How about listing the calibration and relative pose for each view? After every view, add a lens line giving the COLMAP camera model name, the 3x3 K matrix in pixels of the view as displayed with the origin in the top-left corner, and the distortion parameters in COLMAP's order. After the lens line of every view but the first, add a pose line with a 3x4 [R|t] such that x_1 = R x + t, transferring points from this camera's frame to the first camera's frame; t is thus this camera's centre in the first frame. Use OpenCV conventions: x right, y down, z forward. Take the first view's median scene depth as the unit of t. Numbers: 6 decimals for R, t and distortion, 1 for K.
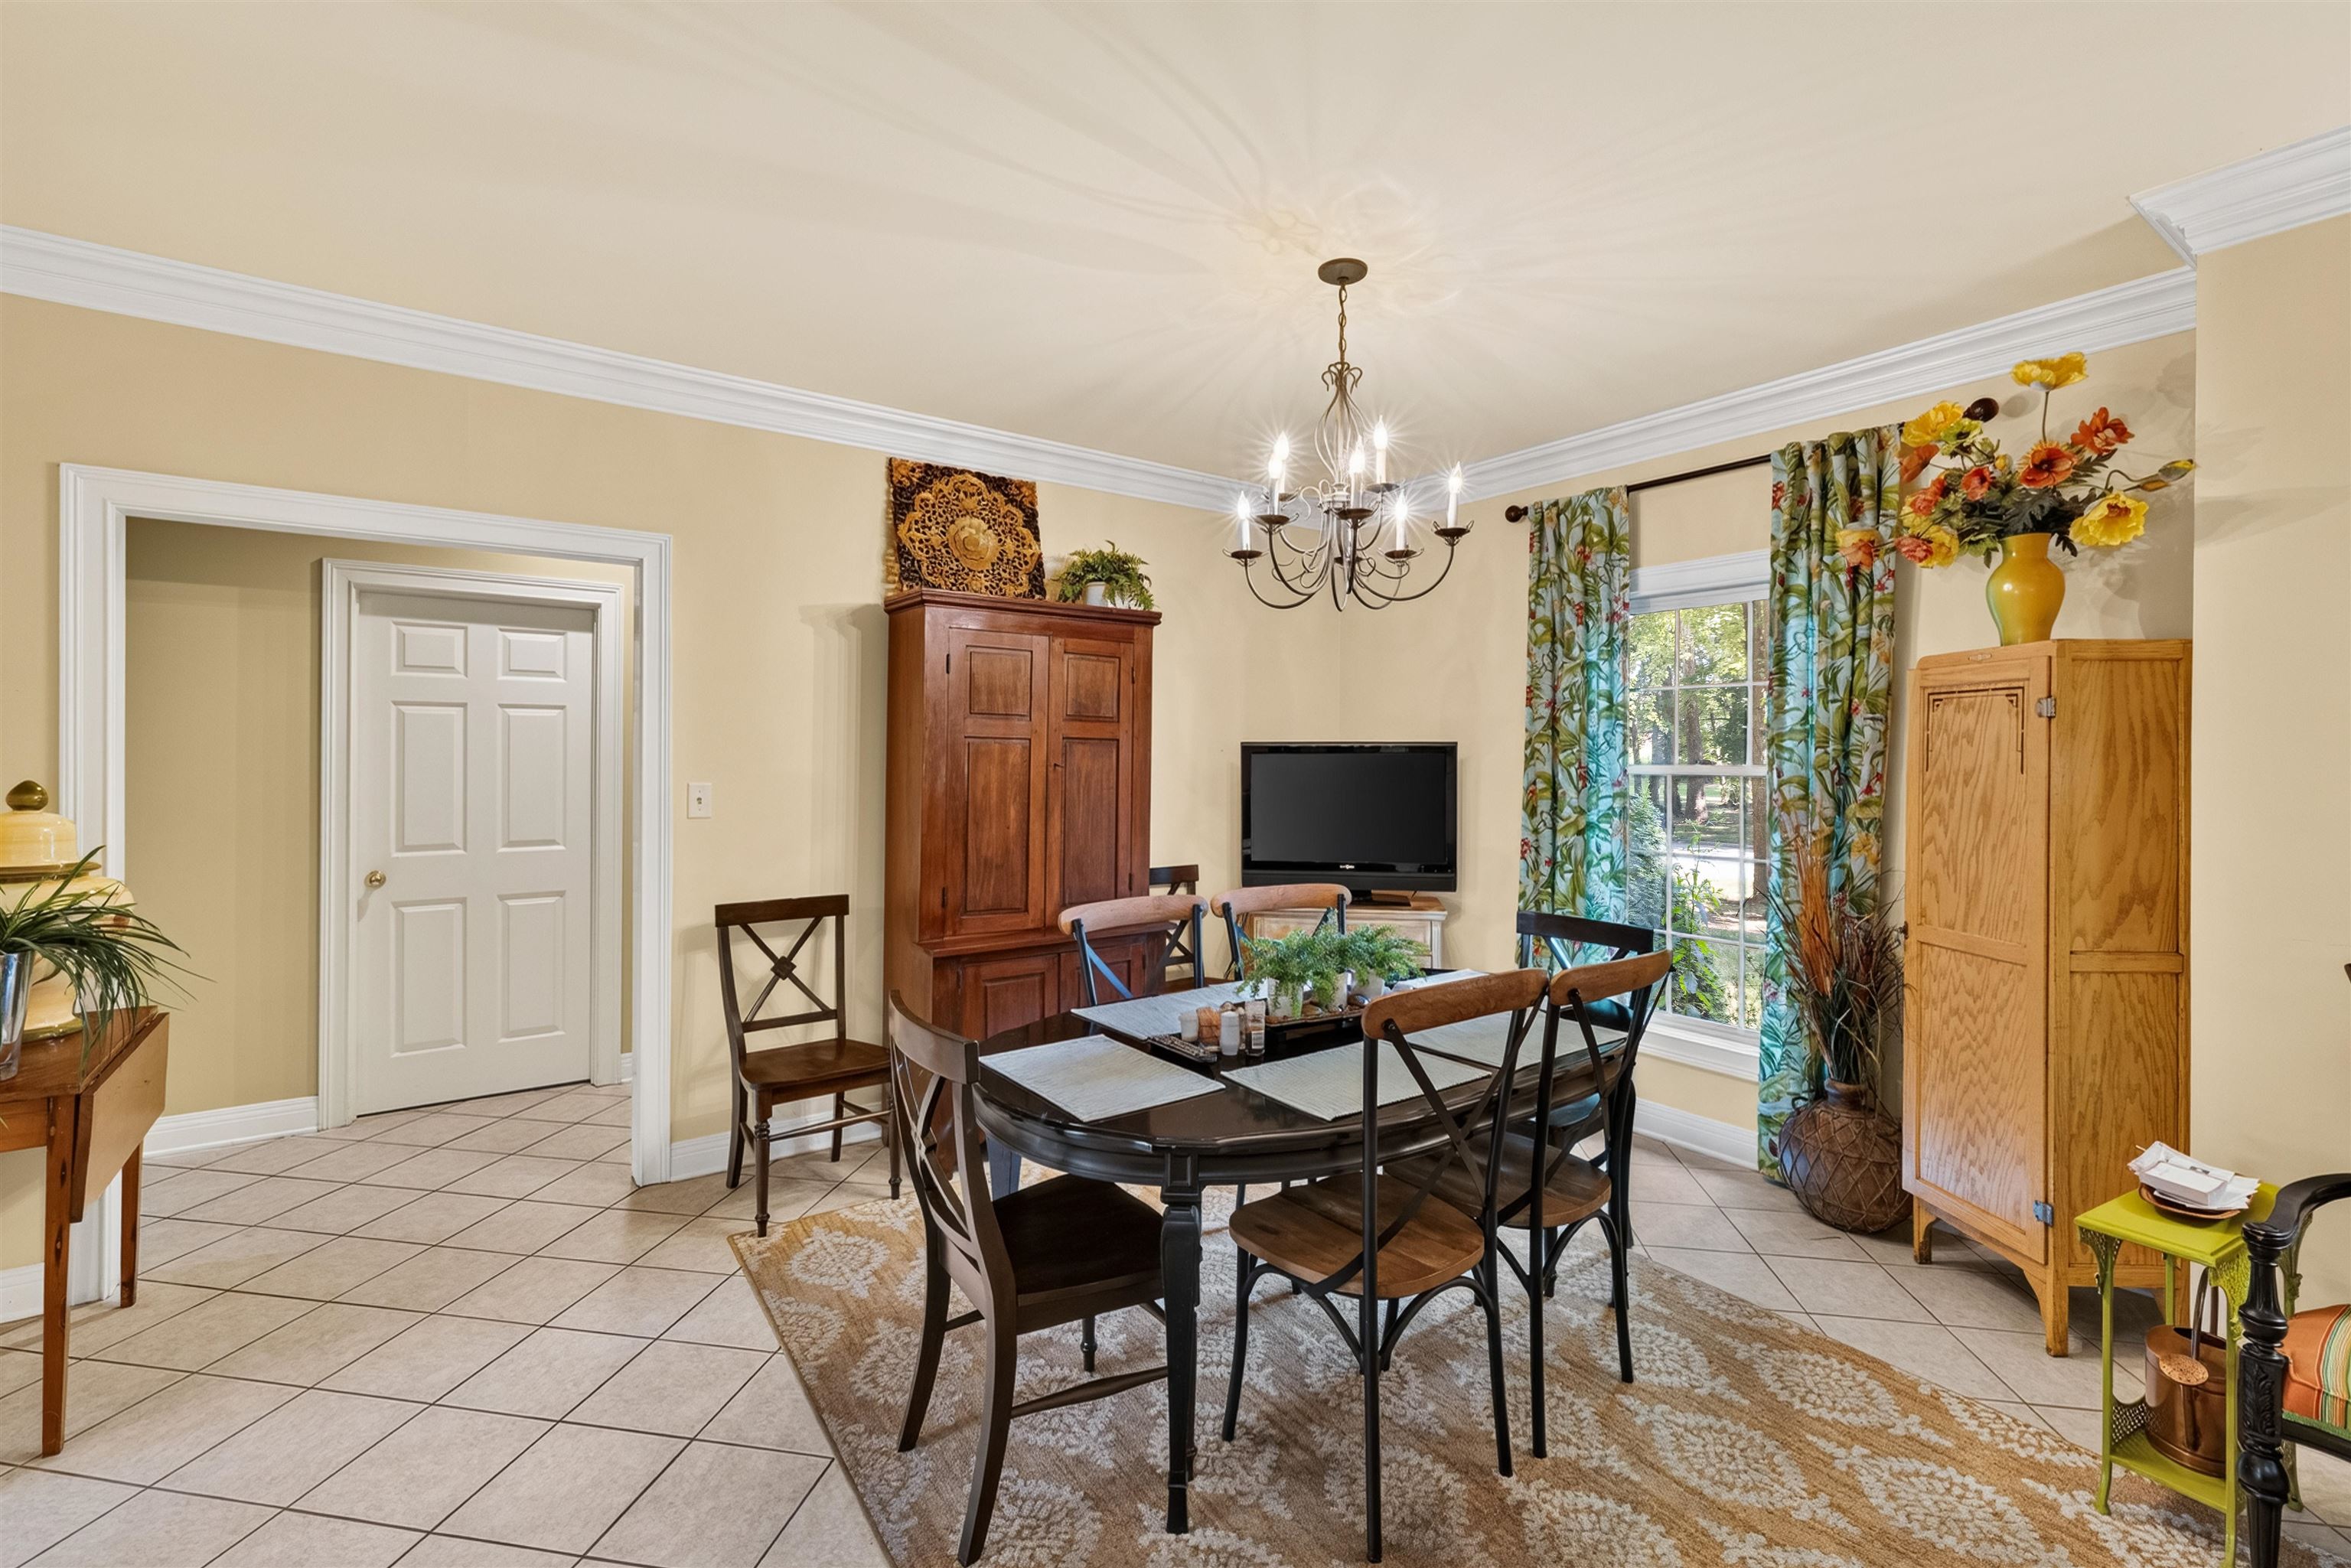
lens RADIAL K [[1027.0, 0, 1152.8], [0, 1027.0, 742.8], [0, 0, 1]] dist [-0.003823, 0.002775]
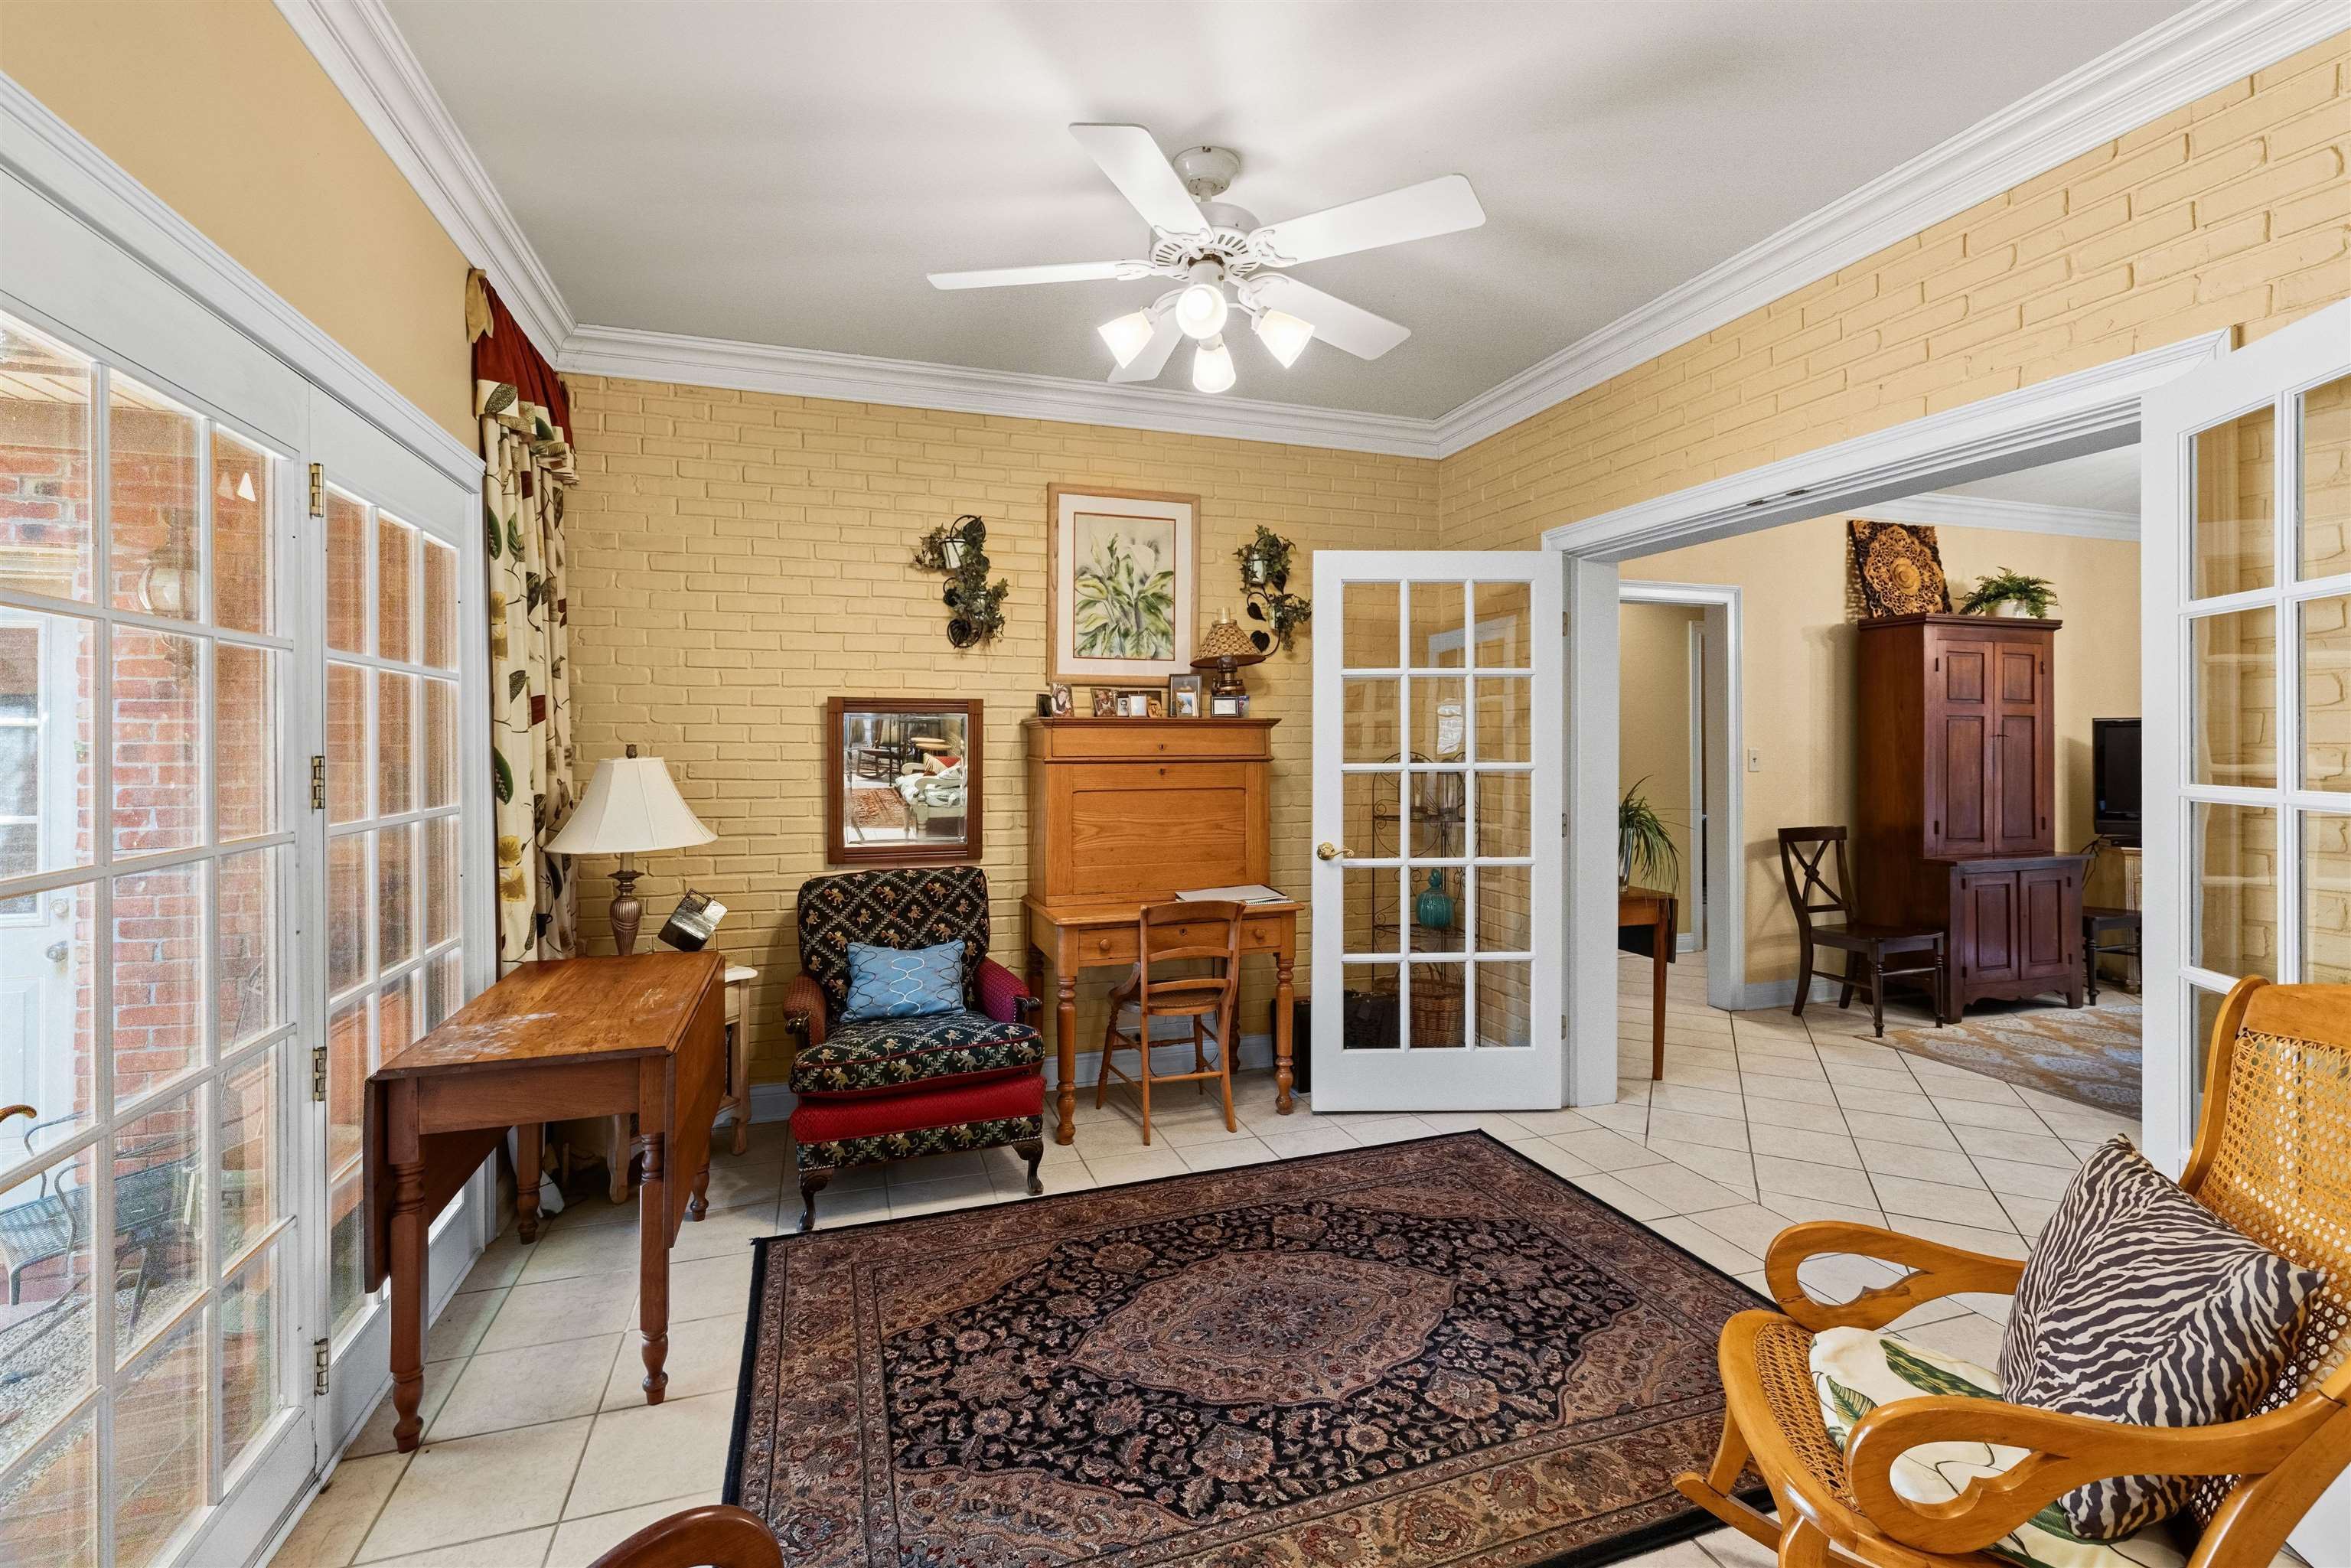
lens RADIAL K [[1027.0, 0, 1167.2], [0, 1027.0, 738.8], [0, 0, 1]] dist [-0.003823, 0.002775]
pose [[0.958216, -0.008227, -0.285929, -0.789482], [0.010026, 0.999938, 0.004828, 0.008314], [0.285871, -0.007493, 0.958239, -0.652443]]
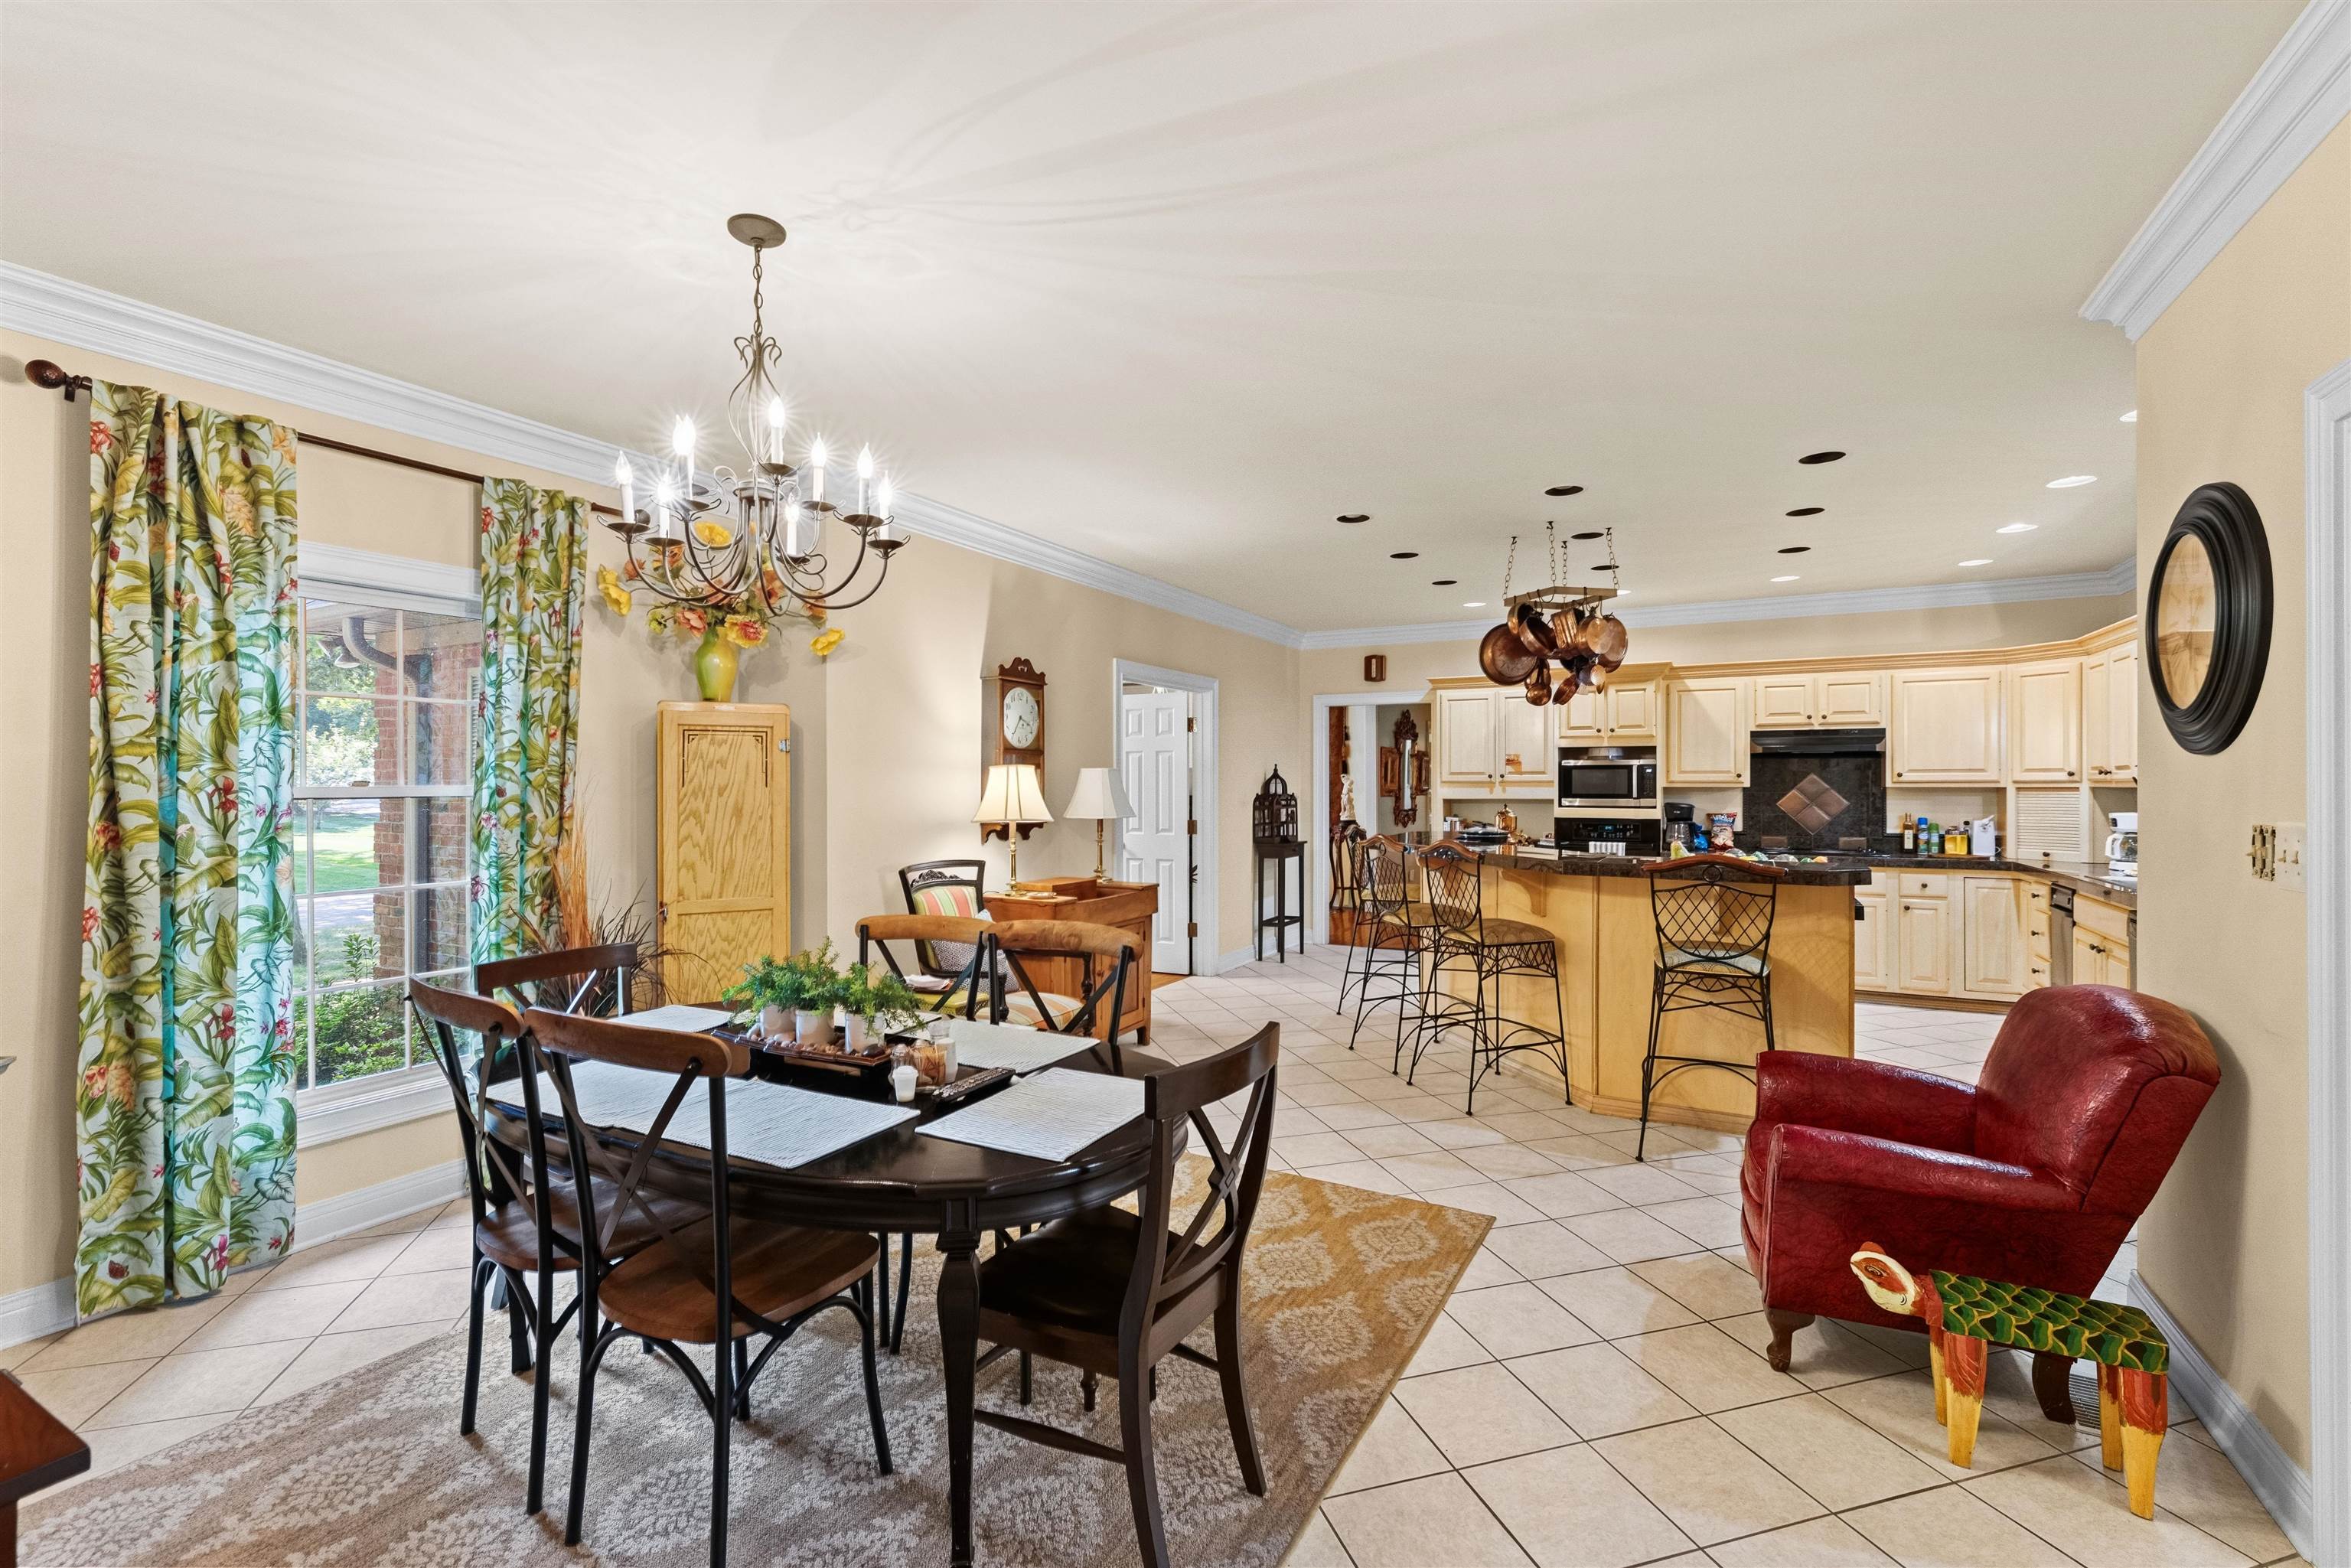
lens RADIAL K [[1027.0, 0, 1172.1], [0, 1027.0, 776.1], [0, 0, 1]] dist [-0.003823, 0.002775]
pose [[-0.442940, -0.001565, 0.896550, -0.554280], [-0.012448, 0.999913, -0.004405, 0.008433], [-0.896465, -0.013112, -0.442921, 0.767536]]
